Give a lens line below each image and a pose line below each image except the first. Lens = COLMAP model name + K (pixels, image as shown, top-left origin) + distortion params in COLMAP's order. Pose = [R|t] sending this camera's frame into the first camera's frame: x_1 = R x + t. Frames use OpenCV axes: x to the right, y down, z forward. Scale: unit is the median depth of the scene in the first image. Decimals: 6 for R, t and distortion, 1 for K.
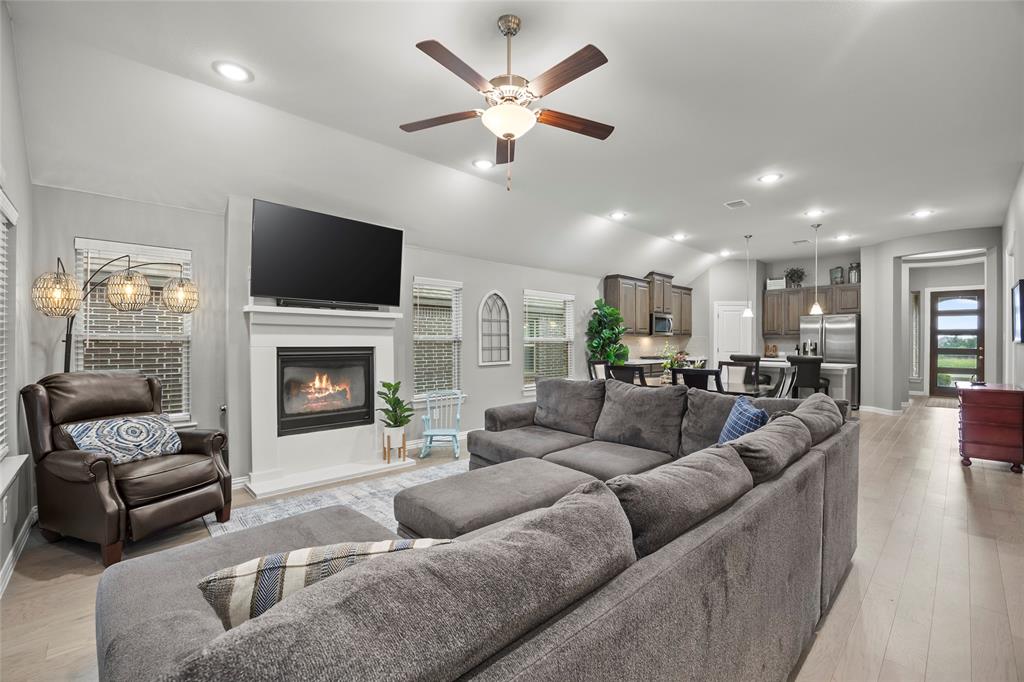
lens RADIAL K [[451.4, 0, 509.8], [0, 451.4, 340.7], [0, 0, 1]] dist [-0.013468, 0.001536]
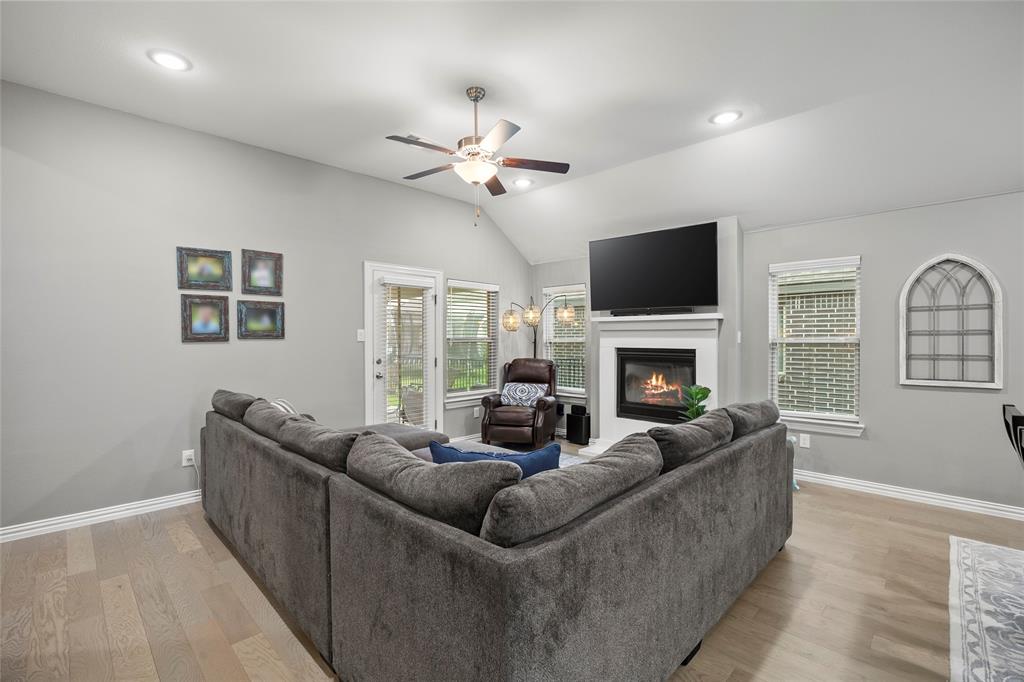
lens RADIAL K [[451.4, 0, 515.0], [0, 451.4, 342.7], [0, 0, 1]] dist [-0.013468, 0.001536]
pose [[0.030191, 0.006328, -0.999524, 0.388266], [0.003376, 0.999974, 0.006433, -0.004933], [0.999538, -0.003569, 0.030169, 0.336086]]
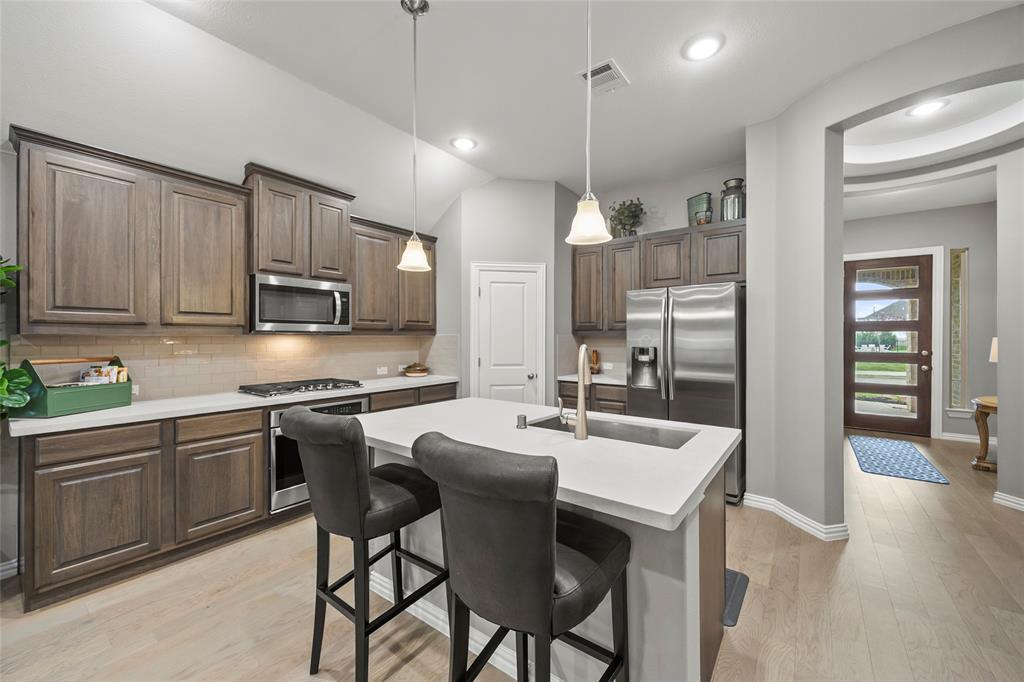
lens RADIAL K [[400.6, 0, 518.1], [0, 400.6, 336.5], [0, 0, 1]] dist [0.003794, -0.000004]
pose [[0.986070, -0.002006, 0.166317, 0.493144], [0.001730, 0.999997, 0.001808, -0.007951], [-0.166321, -0.001495, 0.986071, 0.643295]]
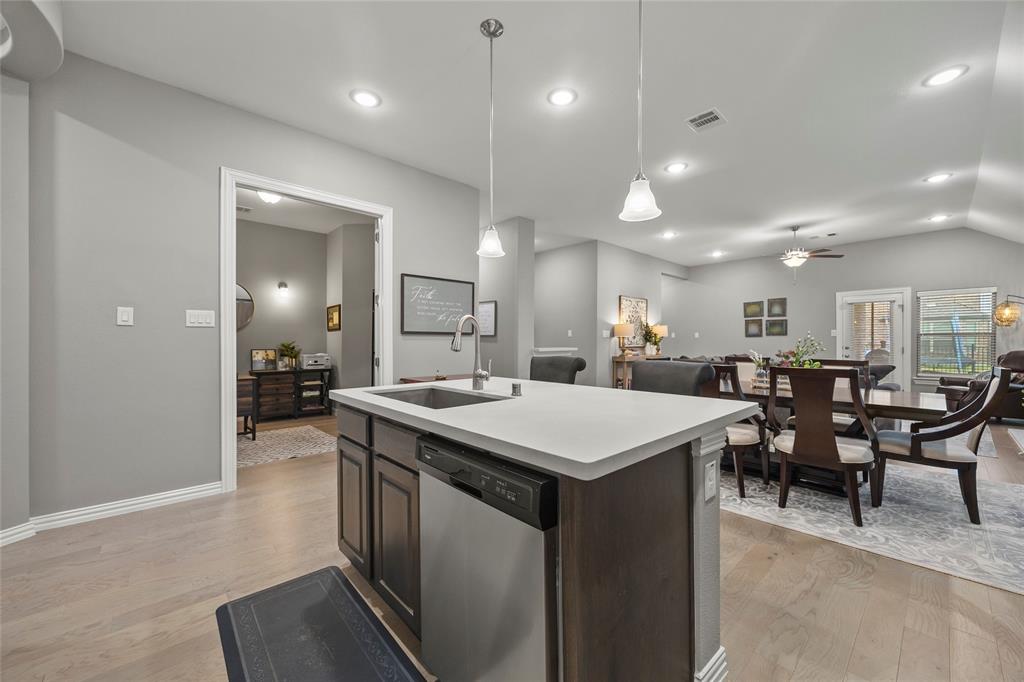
lens RADIAL K [[400.6, 0, 507.9], [0, 400.6, 342.3], [0, 0, 1]] dist [0.003794, -0.000004]
pose [[-0.999799, -0.002577, 0.019902, 0.558435], [-0.002648, 0.999990, -0.003523, 0.015718], [-0.019892, -0.003575, -0.999796, 1.127031]]
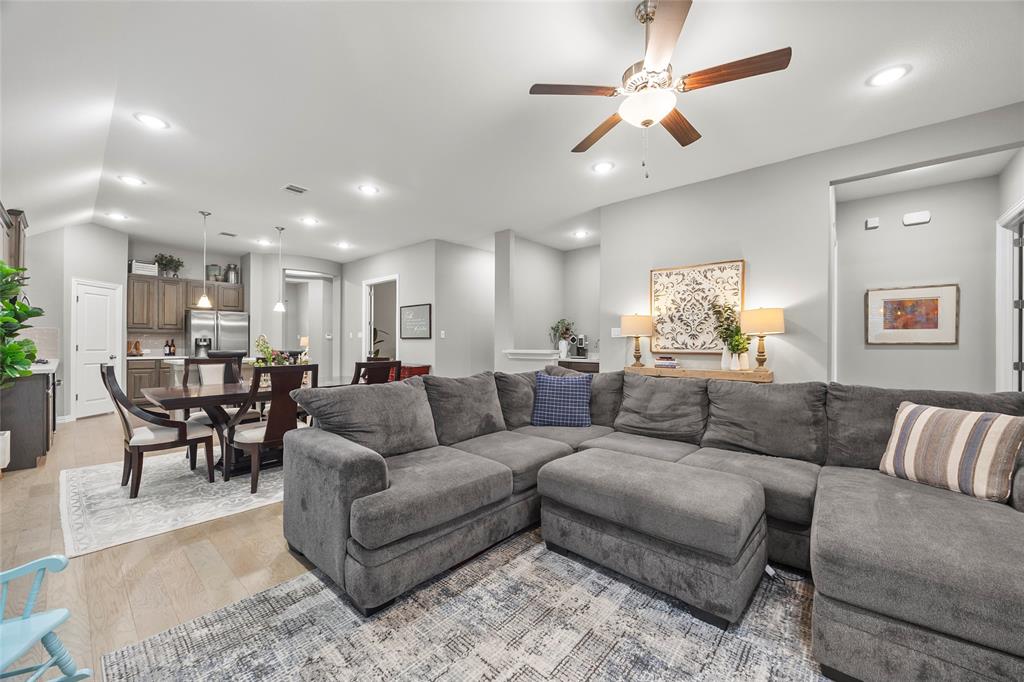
lens RADIAL K [[400.6, 0, 530.4], [0, 400.6, 340.8], [0, 0, 1]] dist [0.003794, -0.000004]
pose [[-0.105811, 0.003261, 0.994381, -0.269716], [-0.005841, 0.999975, -0.003900, 0.009311], [-0.994369, -0.006221, -0.105789, 0.414215]]
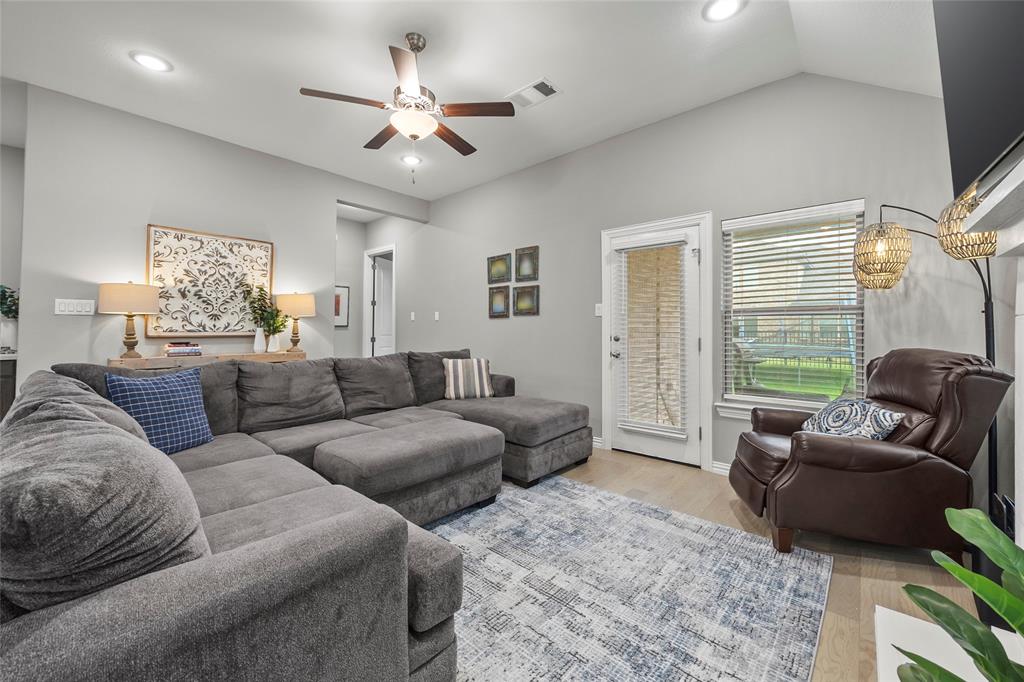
lens RADIAL K [[400.6, 0, 510.8], [0, 400.6, 321.8], [0, 0, 1]] dist [0.003794, -0.000004]
pose [[-0.996567, -0.005775, -0.082591, -0.049803], [-0.004220, 0.999811, -0.018992, 0.013249], [0.082686, -0.018578, -0.996402, 0.637547]]
